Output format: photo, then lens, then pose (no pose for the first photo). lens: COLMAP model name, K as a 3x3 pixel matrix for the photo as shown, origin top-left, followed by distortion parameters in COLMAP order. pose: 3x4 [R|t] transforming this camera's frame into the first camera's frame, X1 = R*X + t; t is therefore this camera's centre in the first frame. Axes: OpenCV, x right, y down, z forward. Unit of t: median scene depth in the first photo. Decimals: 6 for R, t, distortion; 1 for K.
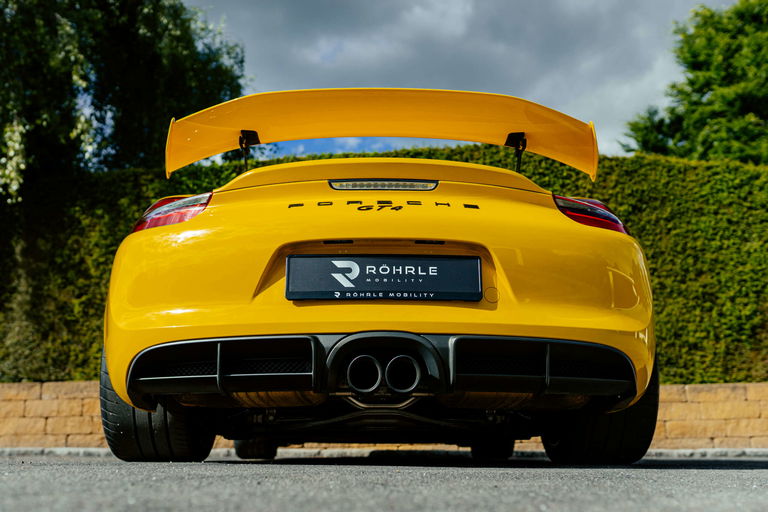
lens RADIAL K [[822.2, 0, 379.0], [0, 822.2, 273.4], [0, 0, 1]] dist [-0.048524, 0.046180]
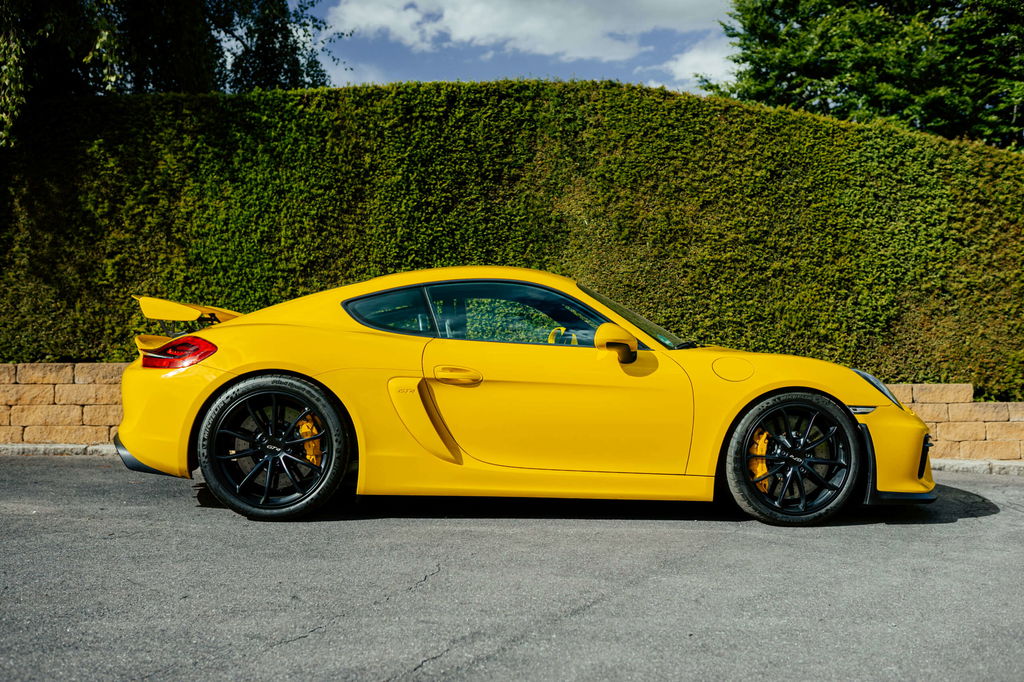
lens RADIAL K [[972.2, 0, 513.5], [0, 972.2, 346.5], [0, 0, 1]] dist [-0.060730, 0.076213]
pose [[0.992261, 0.024861, 0.121654, -0.083750], [-0.050531, 0.975803, 0.212735, -0.109728], [-0.113421, -0.217236, 0.969507, -0.000895]]
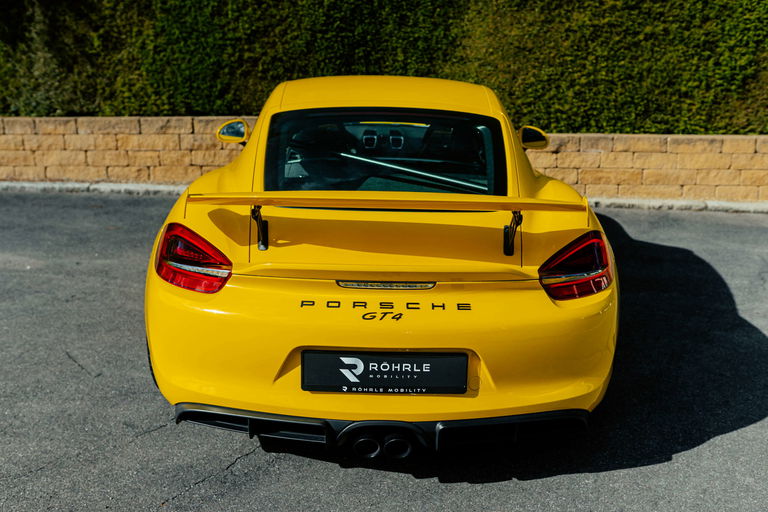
lens RADIAL K [[758.9, 0, 385.5], [0, 758.9, 258.5], [0, 0, 1]] dist [-0.047324, 0.049737]
pose [[0.999782, 0.020855, 0.001117, 0.000838], [-0.018682, 0.869172, 0.494157, -0.197447], [0.009335, -0.494070, 0.869372, 0.040342]]
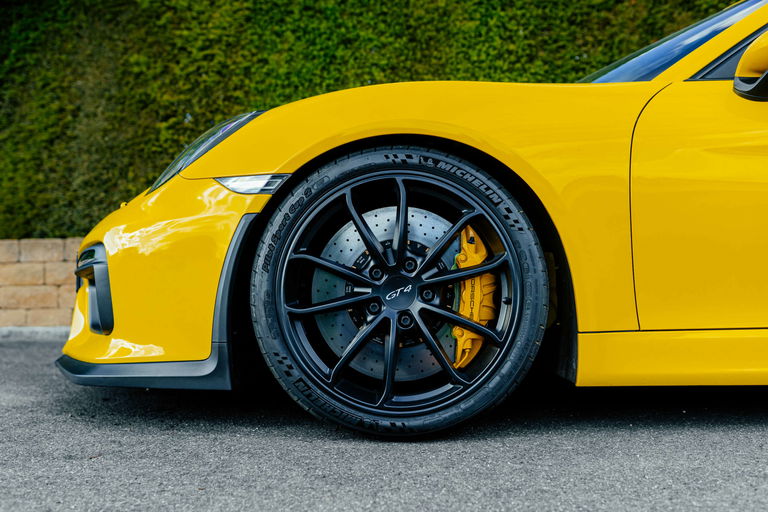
lens RADIAL K [[729.1, 0, 385.1], [0, 729.1, 260.1], [0, 0, 1]] dist [-0.060730, 0.076213]
pose [[0.999472, -0.002540, -0.032383, -0.149290], [0.008750, 0.981139, 0.193107, 0.029067], [0.031282, -0.193289, 0.980643, 0.344370]]
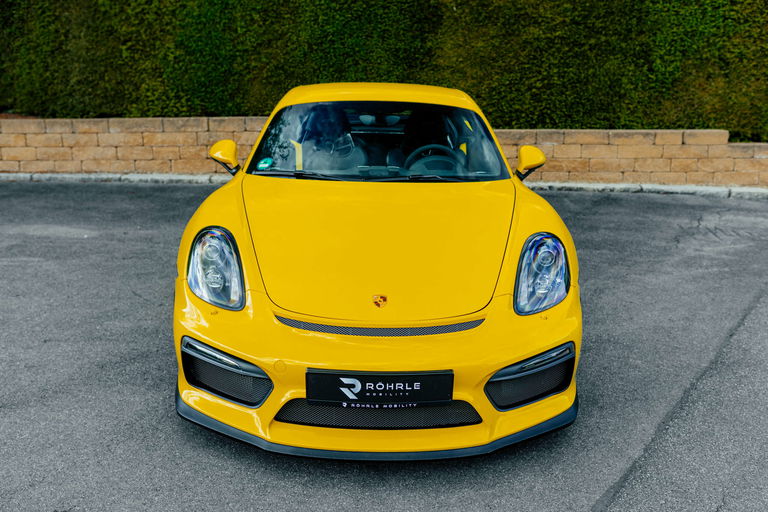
lens RADIAL K [[729.1, 0, 385.1], [0, 729.1, 260.1], [0, 0, 1]] dist [-0.060730, 0.076213]
pose [[0.999682, 0.010431, 0.022968, -0.004894], [-0.020403, 0.869771, 0.493033, -0.228082], [-0.014834, -0.493345, 0.869707, -0.088400]]
